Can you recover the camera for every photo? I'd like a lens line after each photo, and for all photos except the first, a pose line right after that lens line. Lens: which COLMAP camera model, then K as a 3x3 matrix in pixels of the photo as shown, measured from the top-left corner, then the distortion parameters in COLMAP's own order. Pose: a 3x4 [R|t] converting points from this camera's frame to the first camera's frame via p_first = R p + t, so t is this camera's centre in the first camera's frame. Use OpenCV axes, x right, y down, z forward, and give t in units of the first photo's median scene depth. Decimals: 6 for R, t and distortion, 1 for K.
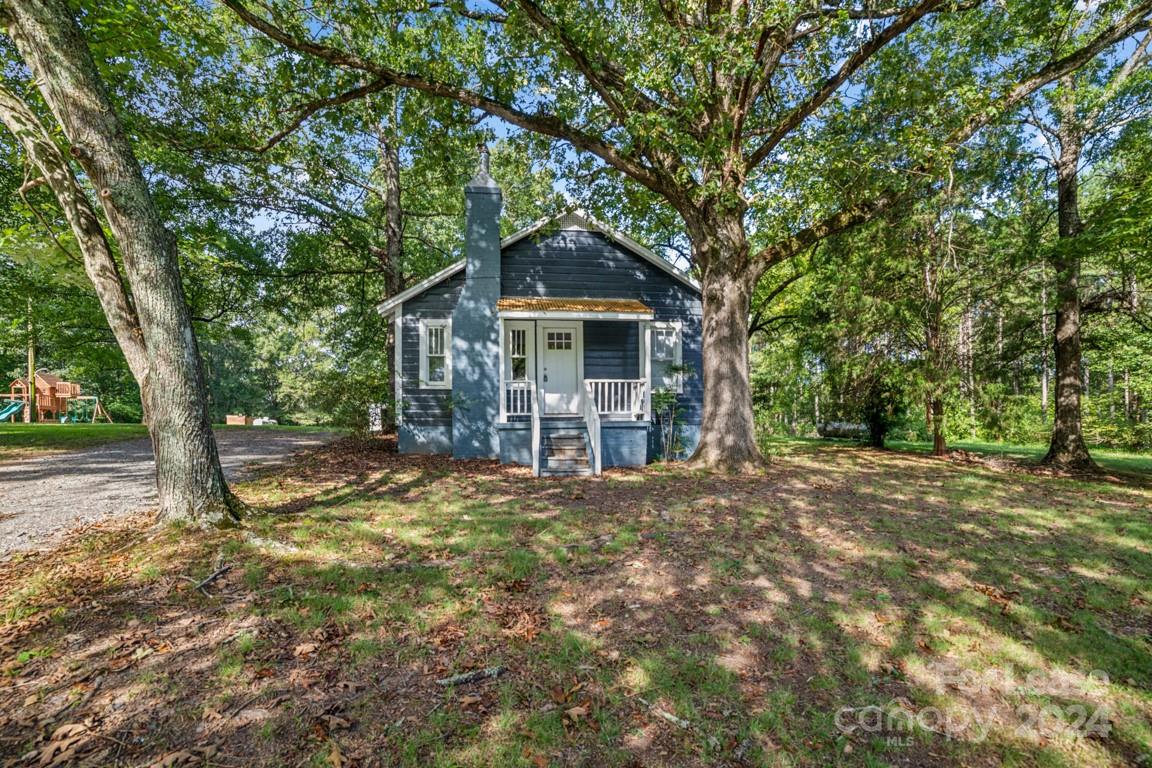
lens RADIAL K [[522.4, 0, 575.8], [0, 522.4, 431.3], [0, 0, 1]] dist [-0.079354, 0.027894]
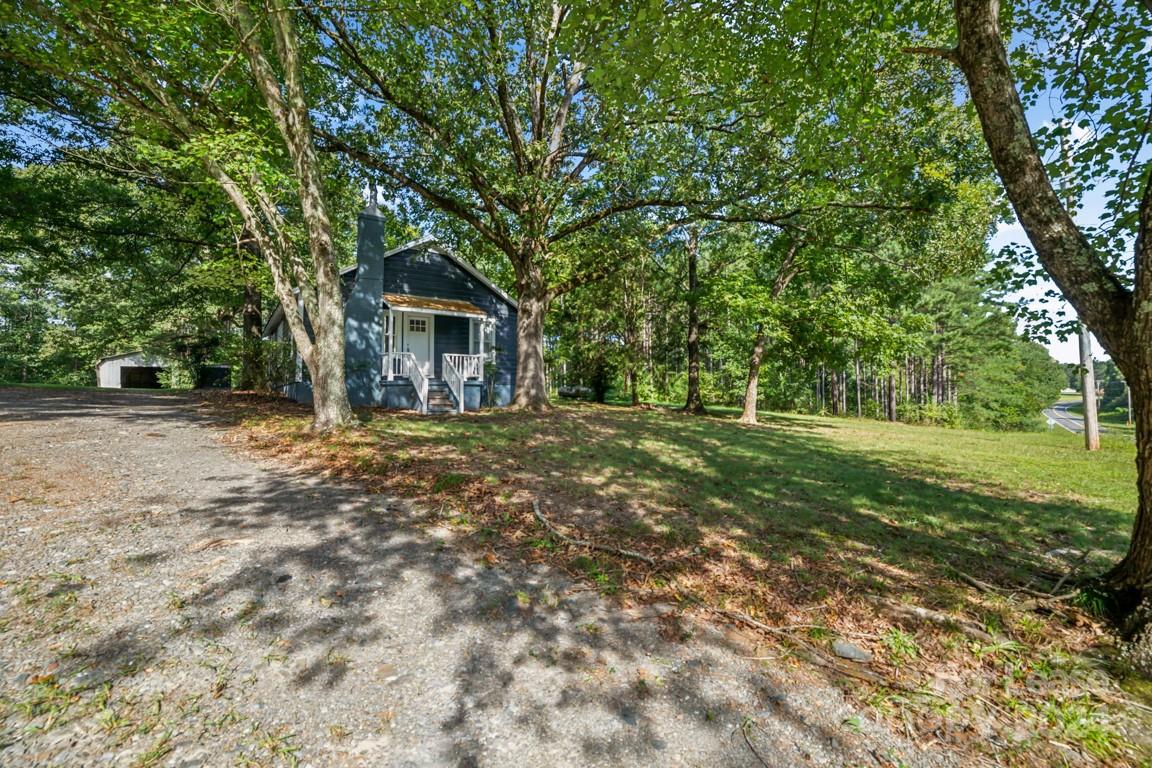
lens RADIAL K [[517.3, 0, 578.6], [0, 517.3, 370.0], [0, 0, 1]] dist [-0.078648, 0.037939]
pose [[0.865592, 0.033812, 0.499607, -0.366499], [-0.004845, 0.998236, -0.059165, 0.036858], [-0.500726, 0.048792, 0.864230, -0.480881]]
